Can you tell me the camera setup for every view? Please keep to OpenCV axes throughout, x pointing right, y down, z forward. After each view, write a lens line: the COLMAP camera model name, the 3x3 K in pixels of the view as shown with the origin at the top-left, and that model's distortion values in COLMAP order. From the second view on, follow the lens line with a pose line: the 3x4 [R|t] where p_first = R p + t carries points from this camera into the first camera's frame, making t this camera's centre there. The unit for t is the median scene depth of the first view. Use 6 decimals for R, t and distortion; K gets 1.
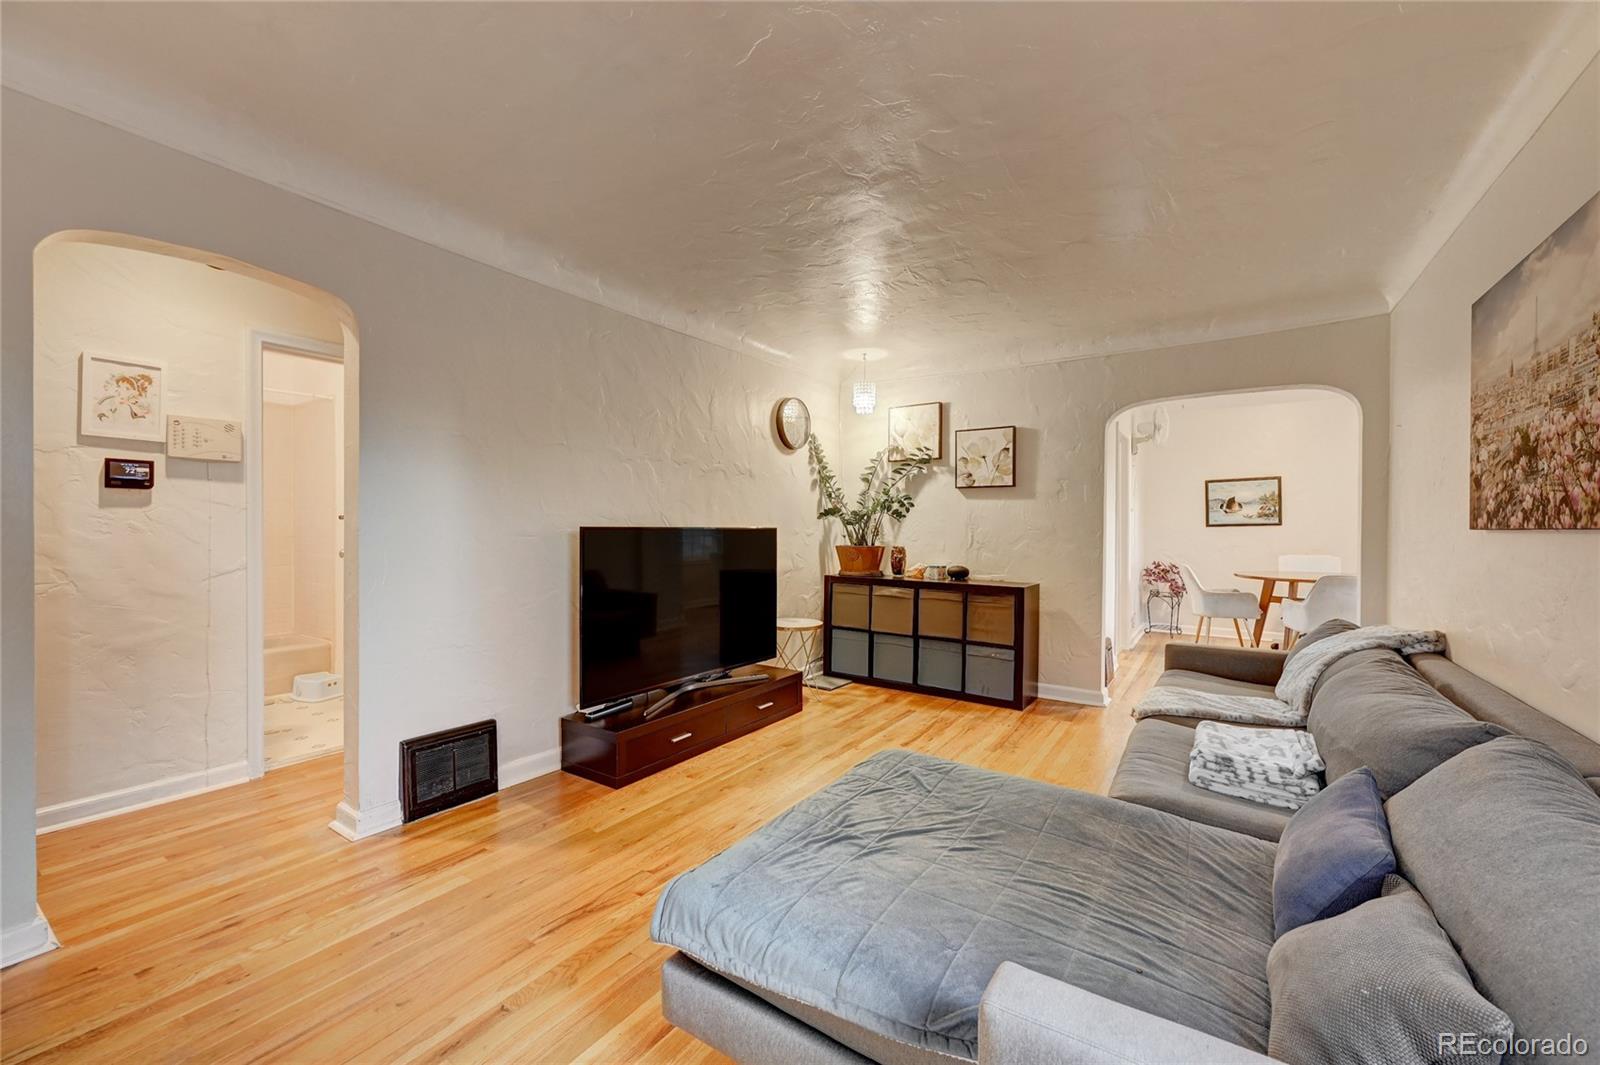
lens RADIAL K [[629.1, 0, 803.3], [0, 629.1, 529.3], [0, 0, 1]] dist [-0.002593, 0.000189]
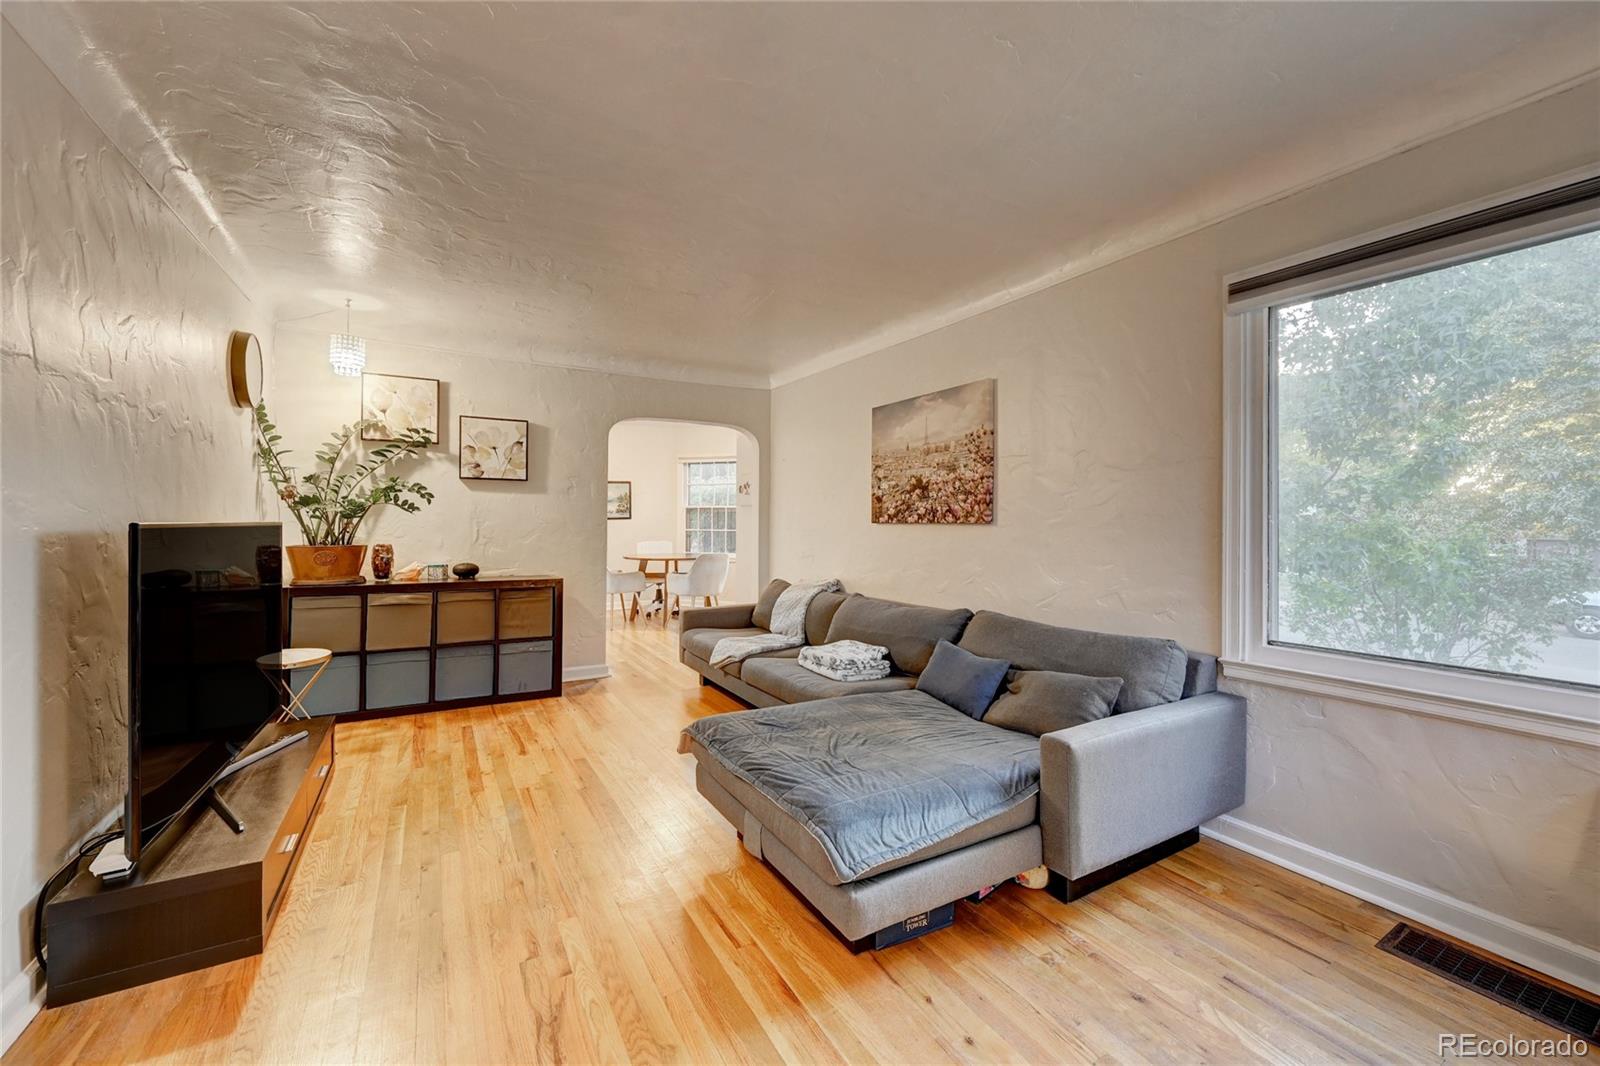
lens RADIAL K [[632.4, 0, 796.7], [0, 632.4, 520.9], [0, 0, 1]] dist [0.001585, 0.000359]
pose [[0.442130, -0.000575, 0.896951, -0.409558], [0.001127, 0.999999, 0.000086, -0.003706], [-0.896950, 0.000973, 0.442130, 0.173647]]
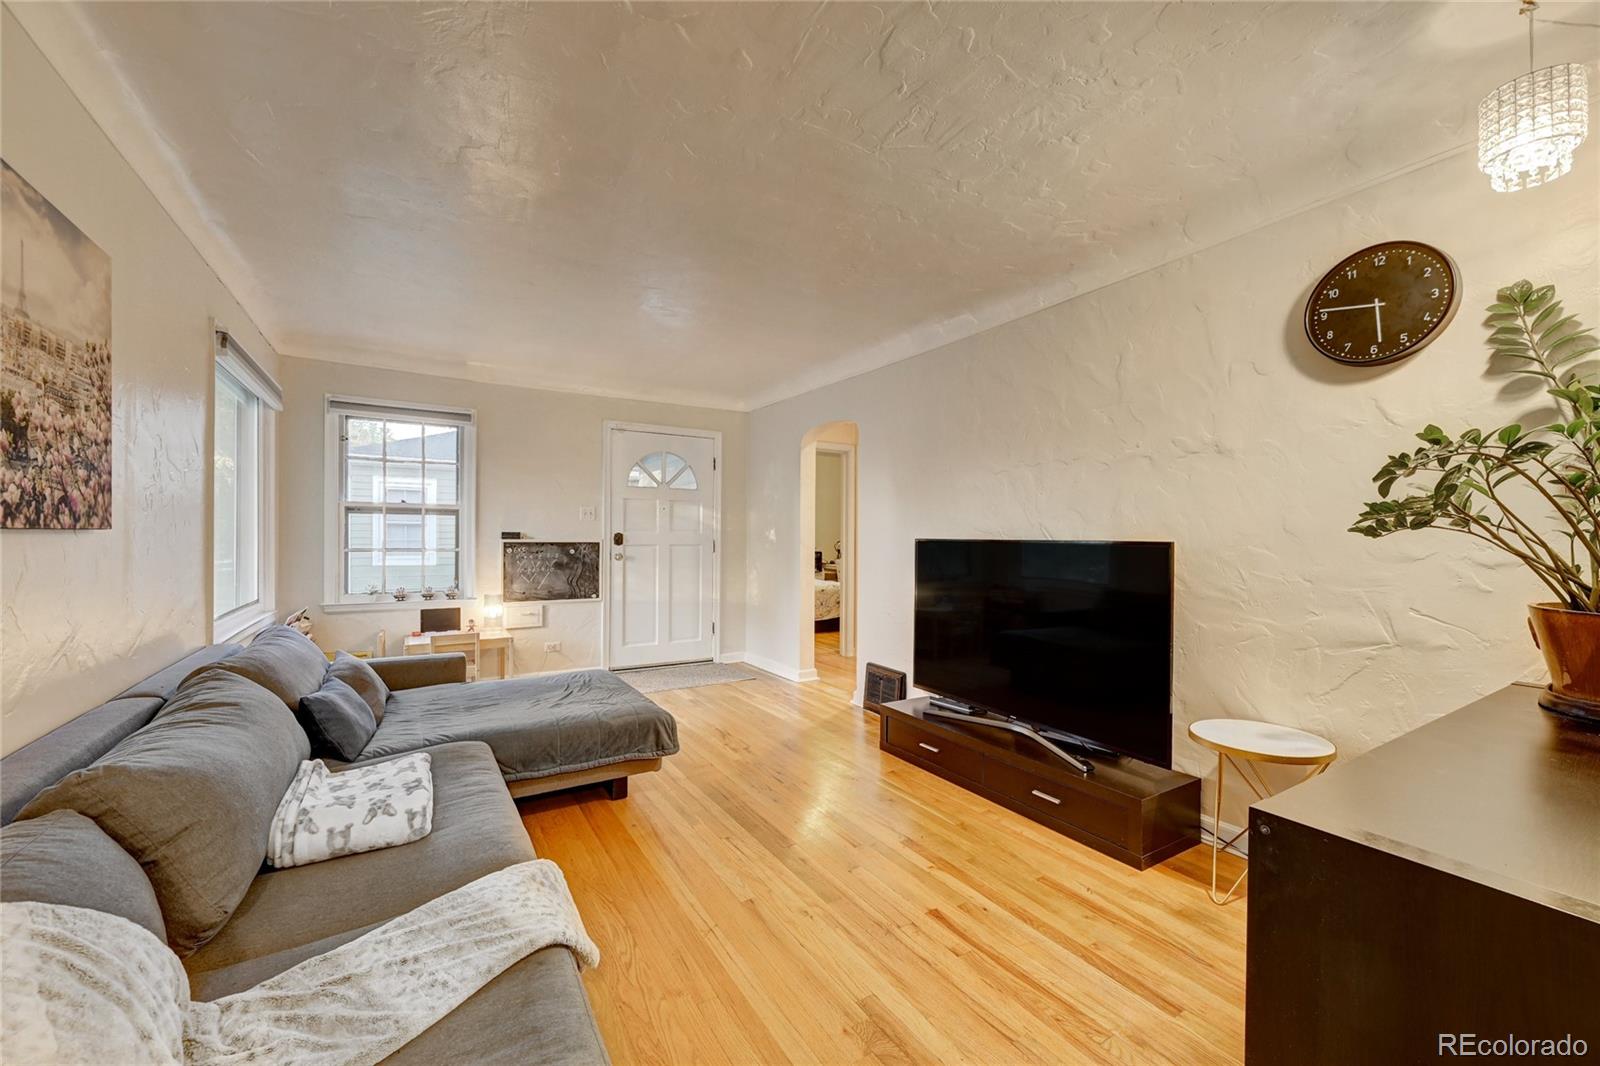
lens RADIAL K [[632.4, 0, 803.8], [0, 632.4, 534.5], [0, 0, 1]] dist [0.001585, 0.000359]
pose [[-0.411743, -0.010682, -0.911237, 0.604105], [-0.015419, 0.999870, -0.004754, -0.001919], [0.911169, 0.012093, -0.411854, 0.910626]]
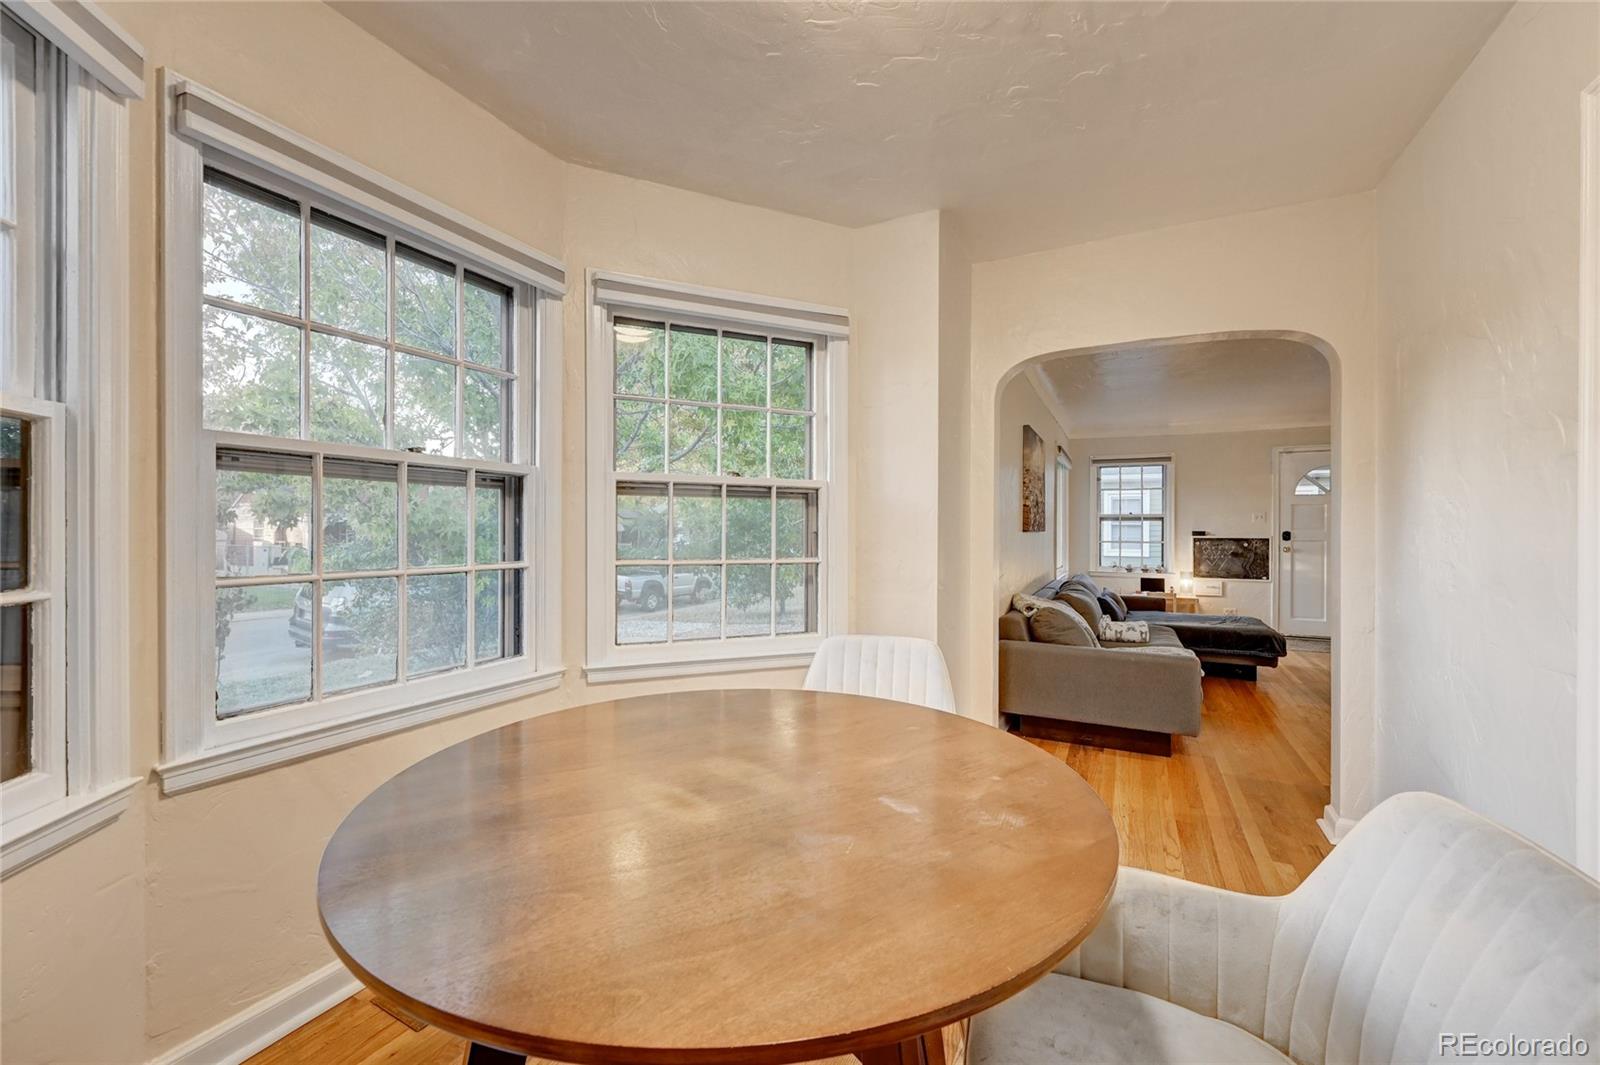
lens RADIAL K [[629.1, 0, 797.8], [0, 629.1, 531.7], [0, 0, 1]] dist [-0.002593, 0.000189]
pose [[-0.993839, -0.009784, -0.110402, 1.014744], [-0.010864, 0.999899, 0.009180, -0.005337], [0.110301, 0.010322, -0.993845, 1.482110]]
